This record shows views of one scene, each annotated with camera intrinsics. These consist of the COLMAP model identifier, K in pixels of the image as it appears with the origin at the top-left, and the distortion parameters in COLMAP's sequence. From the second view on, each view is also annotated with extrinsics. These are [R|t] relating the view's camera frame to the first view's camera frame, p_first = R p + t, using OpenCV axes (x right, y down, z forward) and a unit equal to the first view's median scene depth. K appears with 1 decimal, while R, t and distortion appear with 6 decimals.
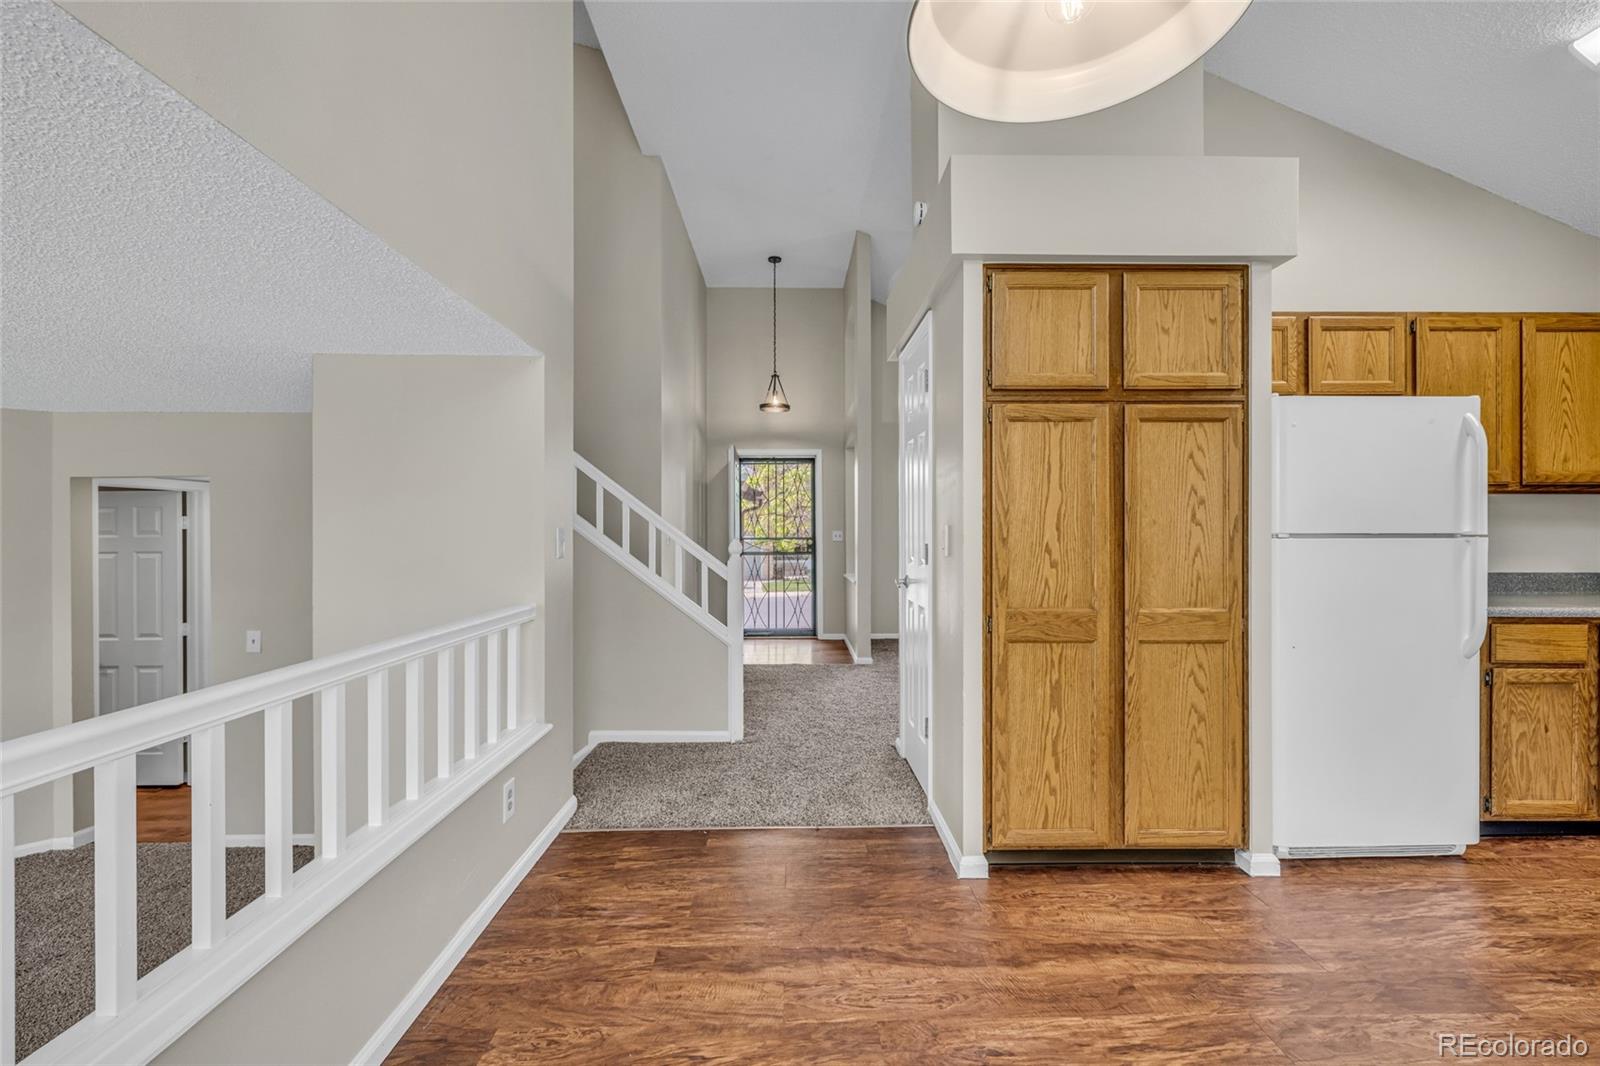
lens RADIAL K [[667.8, 0, 799.1], [0, 667.8, 531.2], [0, 0, 1]] dist [-0.000118, 0.000095]
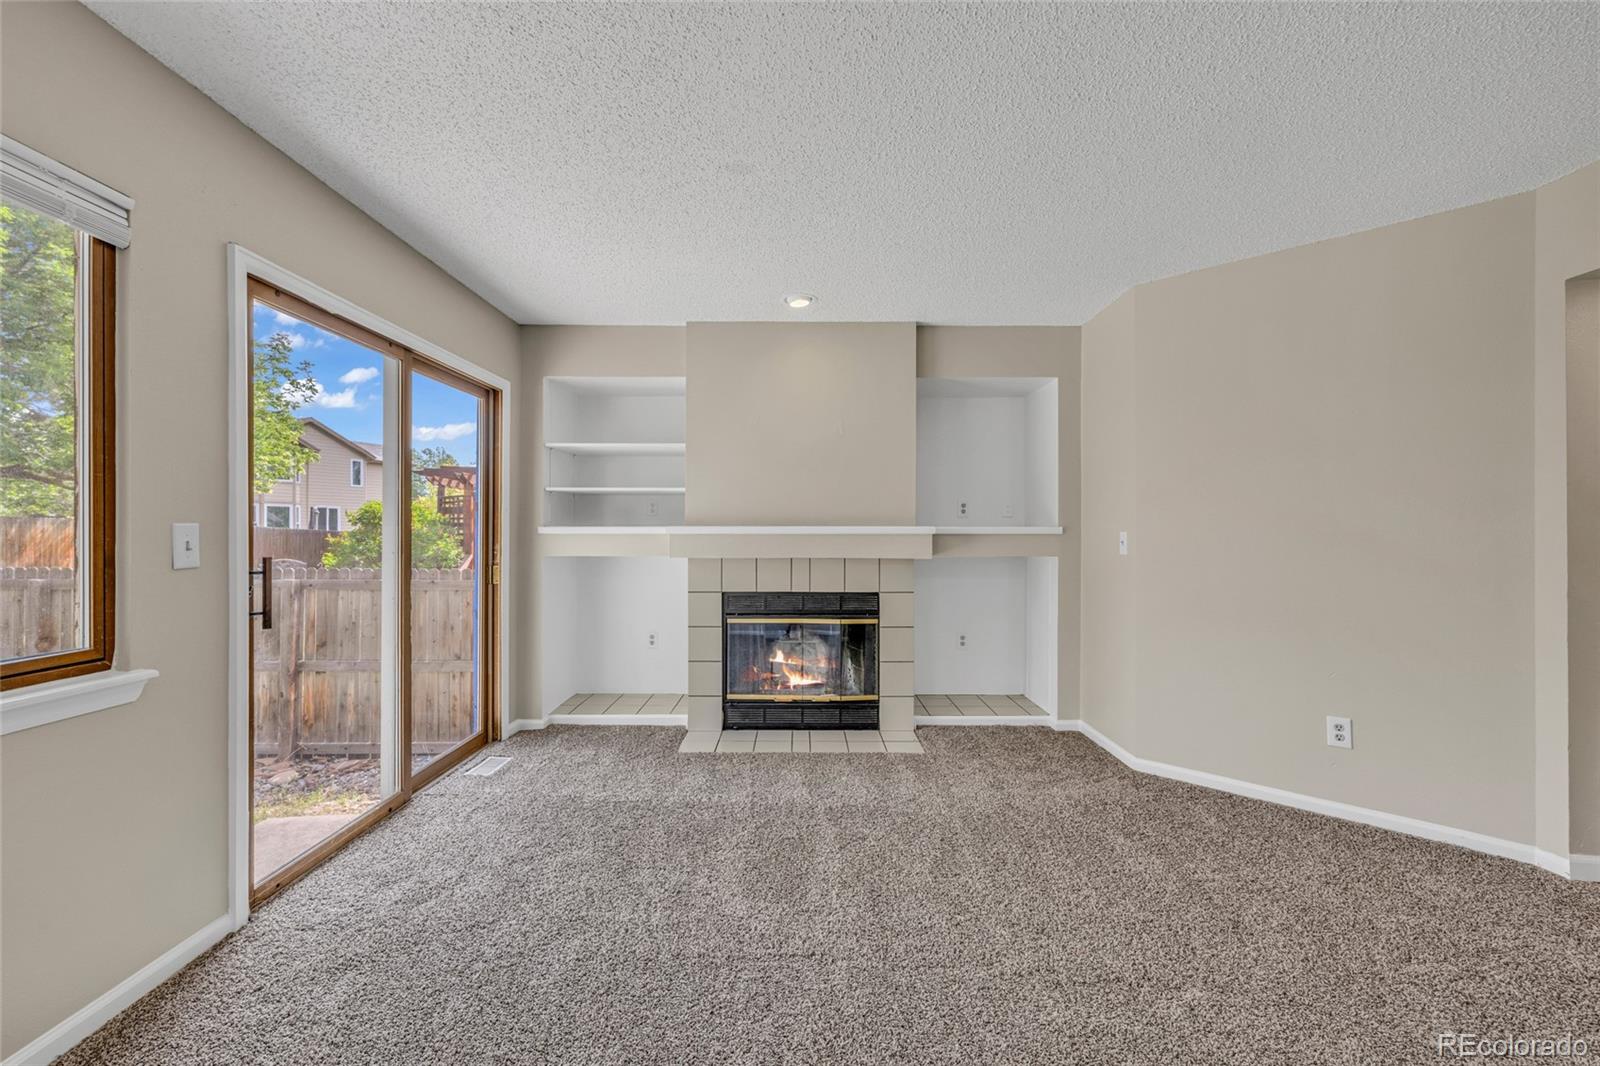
lens RADIAL K [[667.8, 0, 799.1], [0, 667.8, 531.2], [0, 0, 1]] dist [-0.000118, 0.000095]
pose [[-0.013101, 0.001274, -0.999913, -0.741221], [-0.000422, 0.999999, 0.001279, 0.245713], [0.999914, 0.000439, -0.013101, 0.475653]]
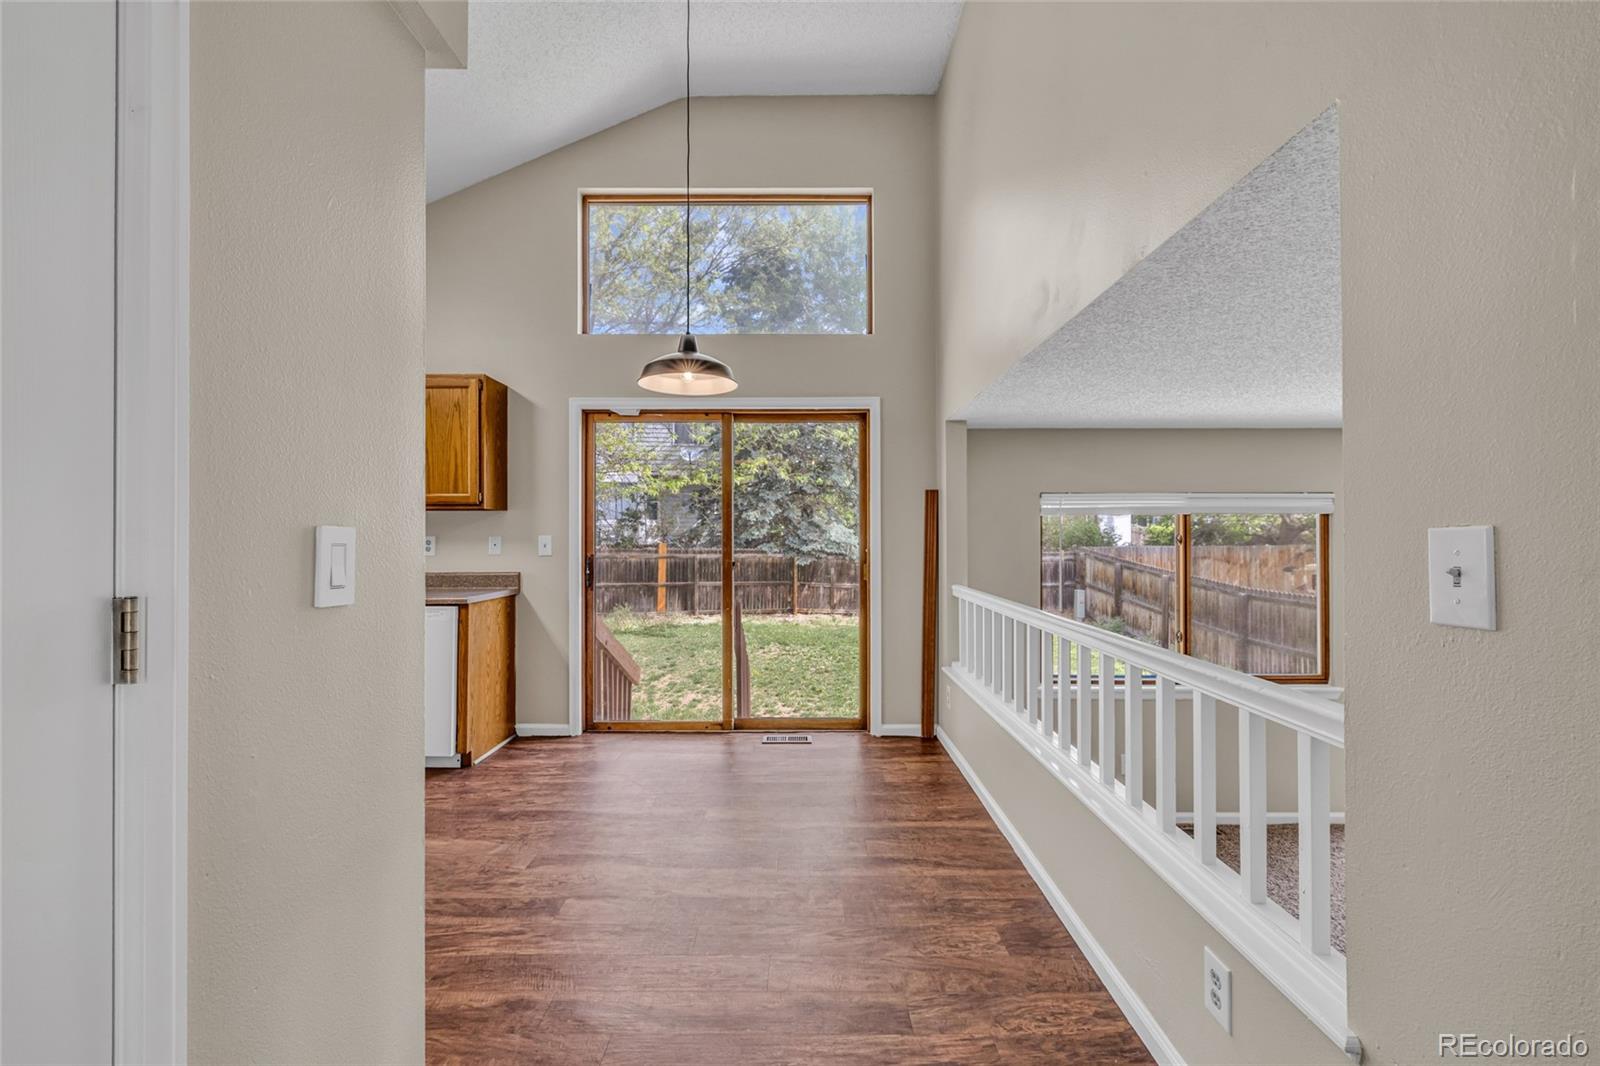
lens RADIAL K [[667.0, 0, 805.9], [0, 667.0, 534.6], [0, 0, 1]] dist [0.003346, 0.000248]
pose [[-0.999923, 0.003380, 0.011967, -0.072316], [0.003317, 0.999981, -0.005248, -0.001291], [-0.011984, -0.005208, -0.999915, 1.536186]]
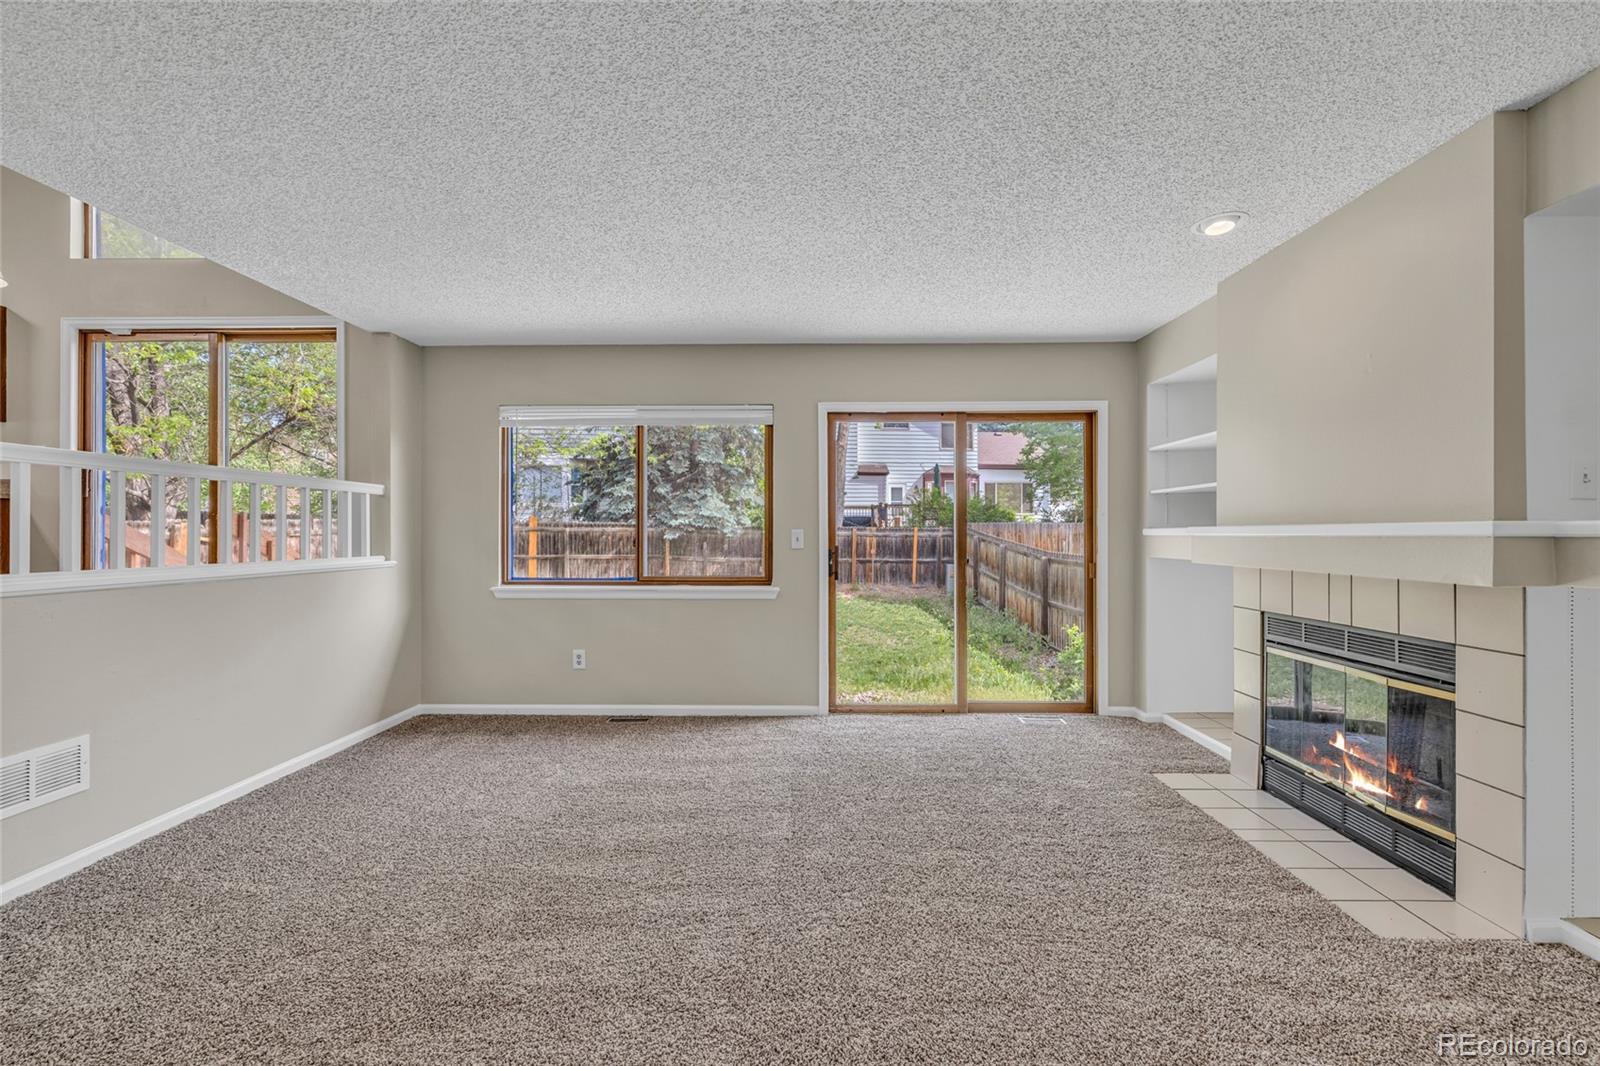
lens RADIAL K [[667.8, 0, 799.1], [0, 667.8, 531.2], [0, 0, 1]] dist [-0.000118, 0.000095]
pose [[-0.999533, 0.002115, 0.030481, -1.588050], [0.001954, 0.999984, -0.005309, 0.251461], [-0.030491, -0.005247, -0.999521, 1.628960]]
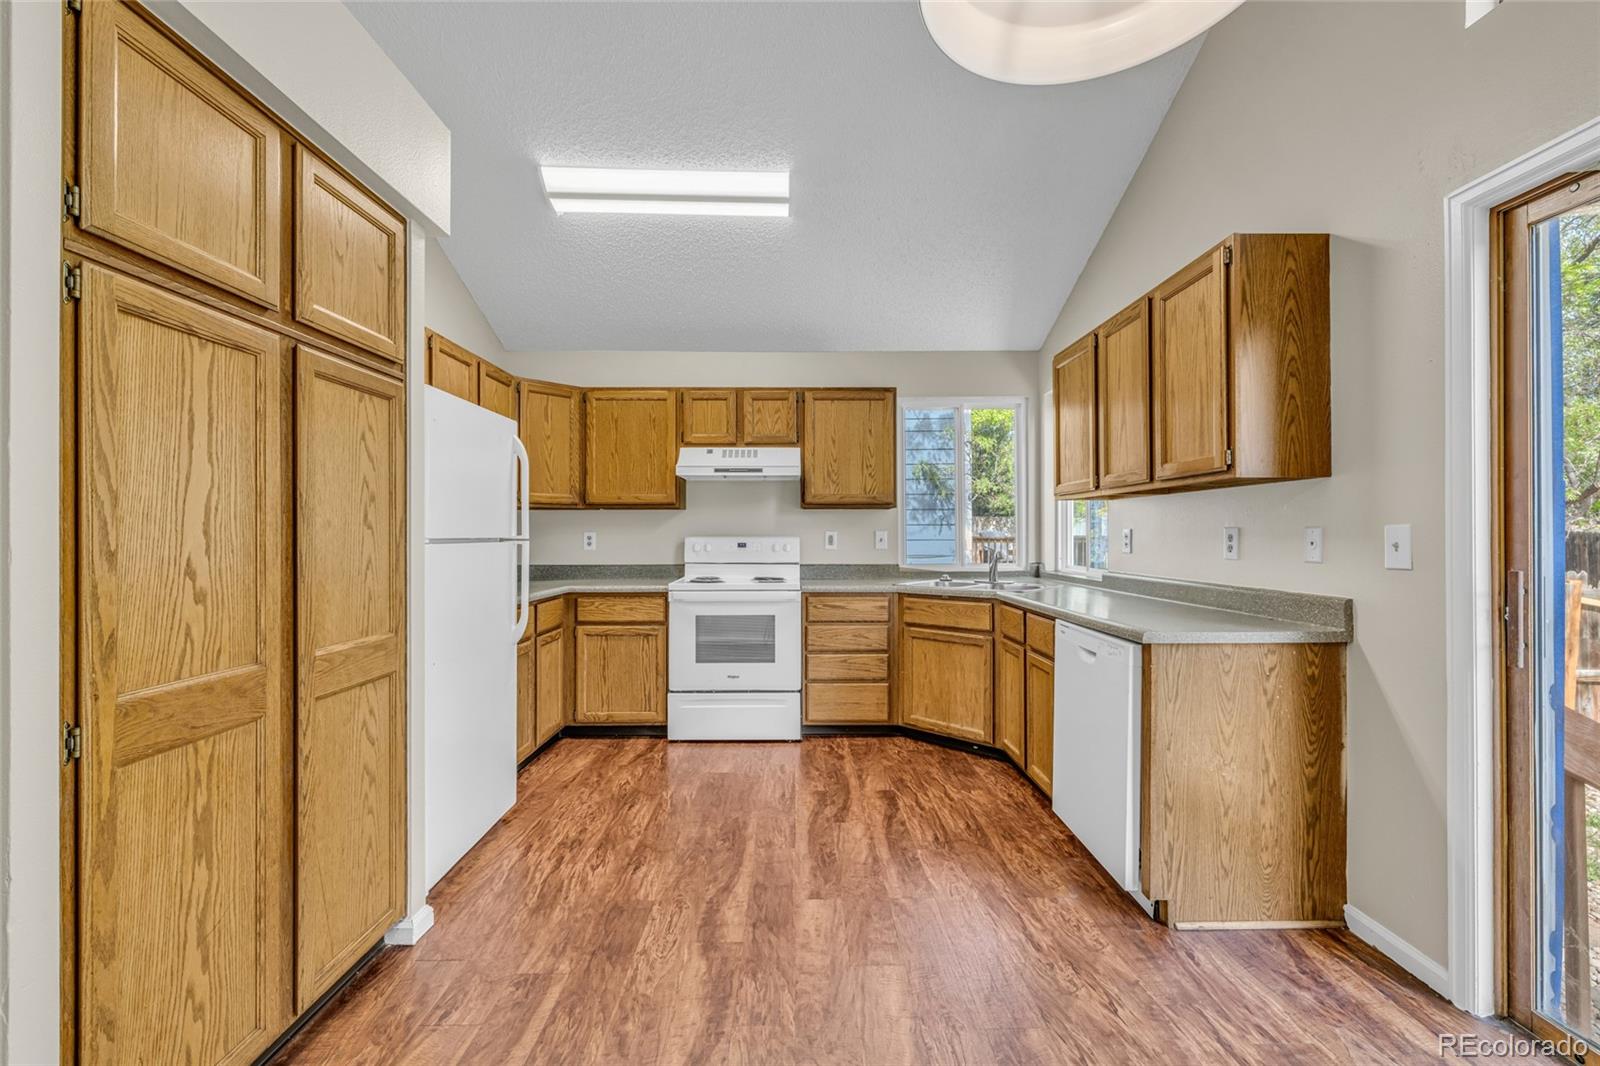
lens RADIAL K [[667.8, 0, 799.1], [0, 667.8, 531.2], [0, 0, 1]] dist [-0.000118, 0.000095]
pose [[0.002075, 0.006076, 0.999979, -0.168401], [0.003401, 0.999976, -0.006083, 0.000463], [-0.999992, 0.003414, 0.002055, 0.505180]]
